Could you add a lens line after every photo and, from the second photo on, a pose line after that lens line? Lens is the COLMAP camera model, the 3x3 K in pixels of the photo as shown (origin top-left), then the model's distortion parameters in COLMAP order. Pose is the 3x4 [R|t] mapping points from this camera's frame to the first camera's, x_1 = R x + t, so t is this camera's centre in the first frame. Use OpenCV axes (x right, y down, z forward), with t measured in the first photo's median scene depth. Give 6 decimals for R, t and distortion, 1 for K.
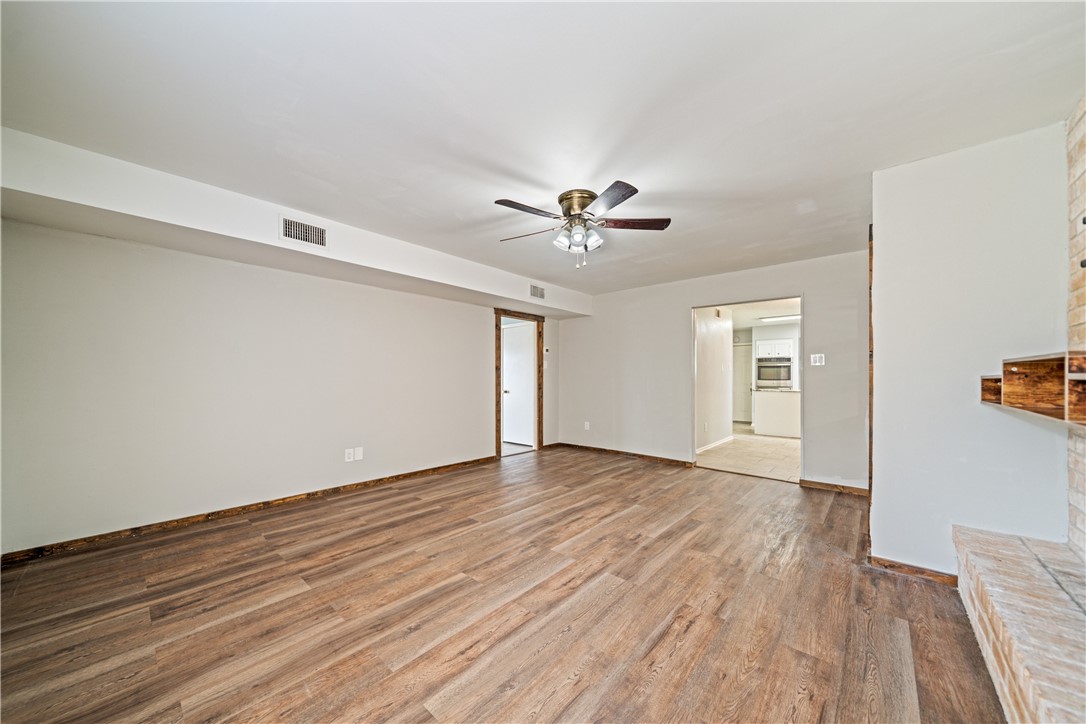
lens RADIAL K [[376.1, 0, 544.9], [0, 376.1, 377.2], [0, 0, 1]] dist [0.000470, 0.000189]
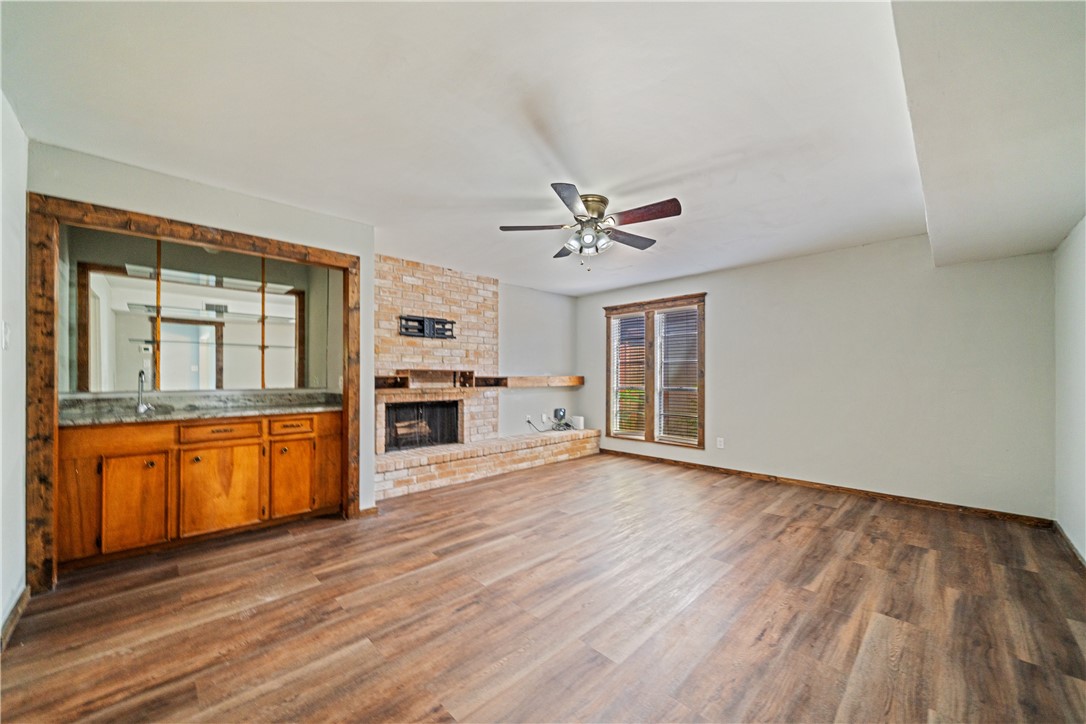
lens RADIAL K [[404.7, 0, 541.5], [0, 404.7, 374.6], [0, 0, 1]] dist [-0.000017, -0.000028]
pose [[-0.997055, -0.002313, 0.076653, 0.121830], [-0.002511, 0.999994, -0.002495, -0.004344], [-0.076647, -0.002680, -0.997055, 1.962602]]
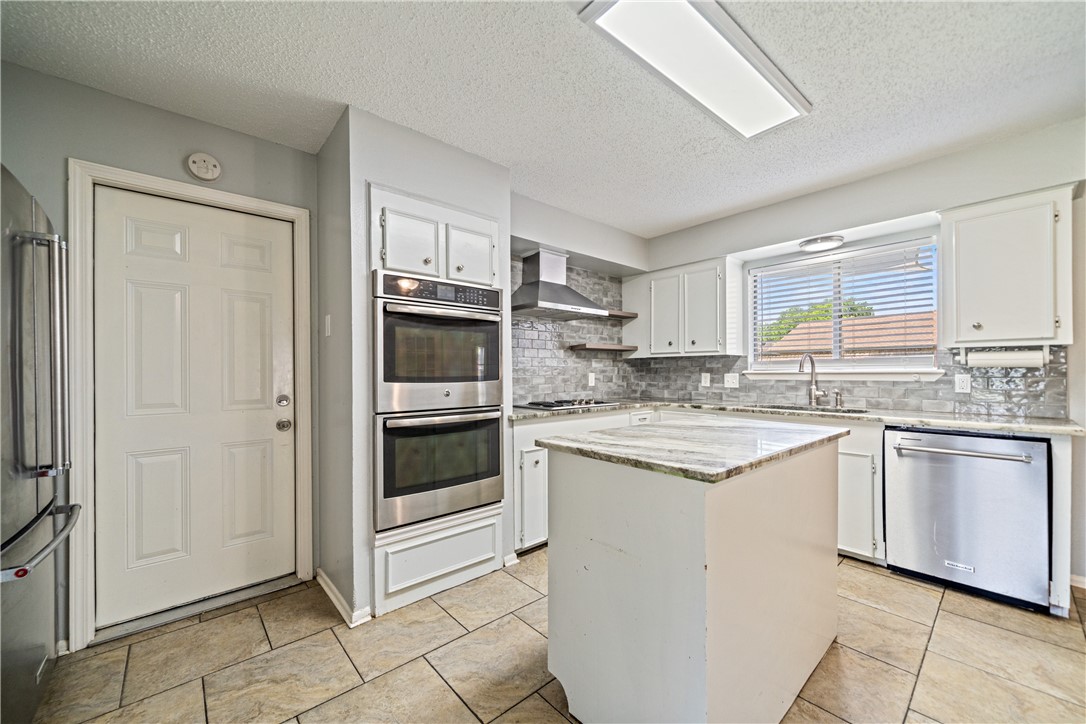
lens RADIAL K [[417.1, 0, 539.6], [0, 417.1, 369.6], [0, 0, 1]] dist [0.000187, 0.000110]
pose [[0.128367, -0.001561, 0.991725, 1.137479], [-0.000424, 0.999999, 0.001629, 0.001686], [-0.991727, -0.000630, 0.128367, 2.830610]]
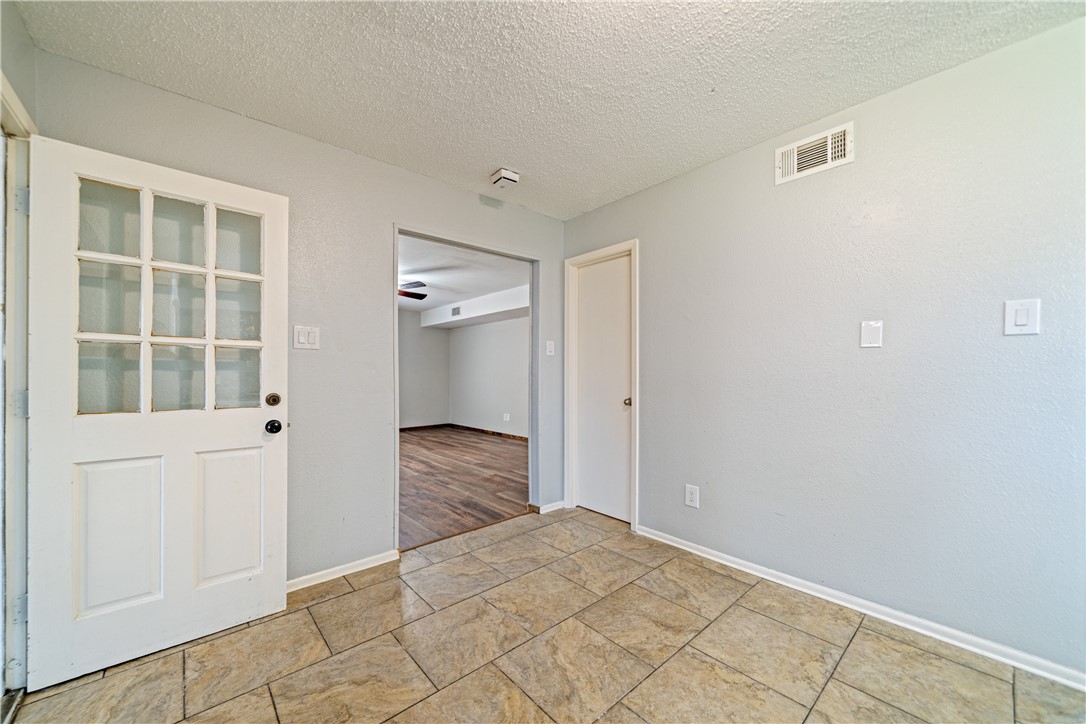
lens RADIAL K [[412.3, 0, 542.0], [0, 412.3, 378.3], [0, 0, 1]] dist [-0.001012, -0.000130]
pose [[-0.128727, 0.009140, -0.991638, 1.848010], [0.002972, 0.999957, 0.008831, 0.008757], [0.991676, -0.001810, -0.128749, 1.886786]]
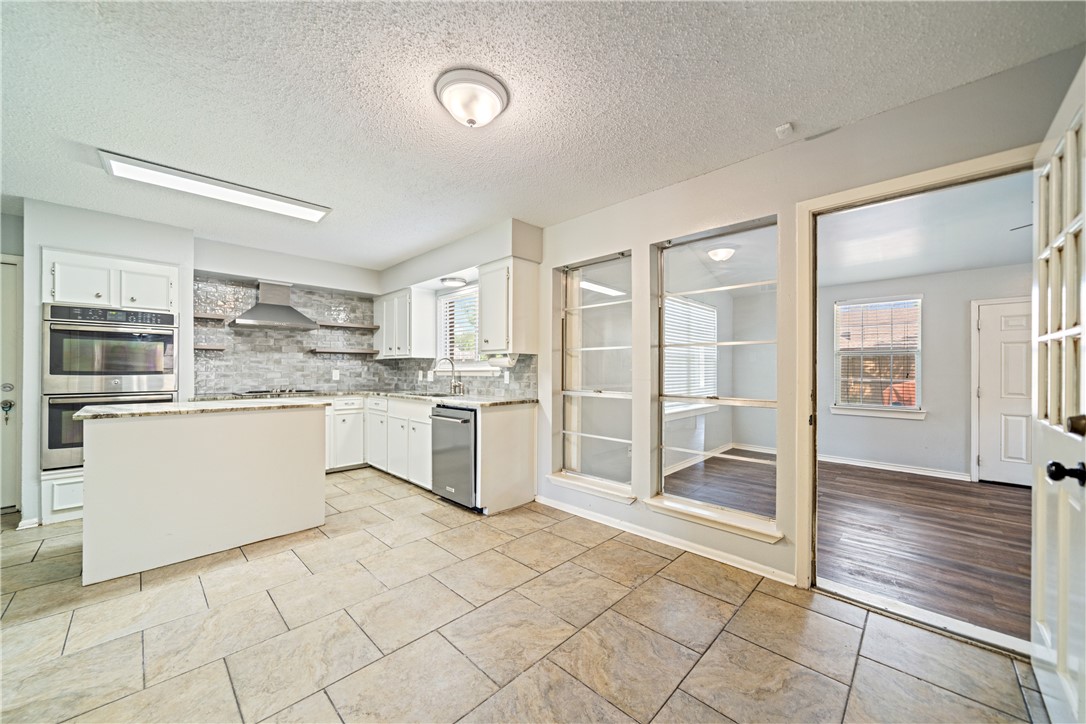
lens RADIAL K [[393.9, 0, 543.0], [0, 393.9, 368.3], [0, 0, 1]] dist [-0.001365, -0.000173]
pose [[0.050616, -0.001991, 0.998716, 0.836875], [-0.005481, 0.999982, 0.002271, -0.002277], [-0.998703, -0.005589, 0.050604, 1.838569]]
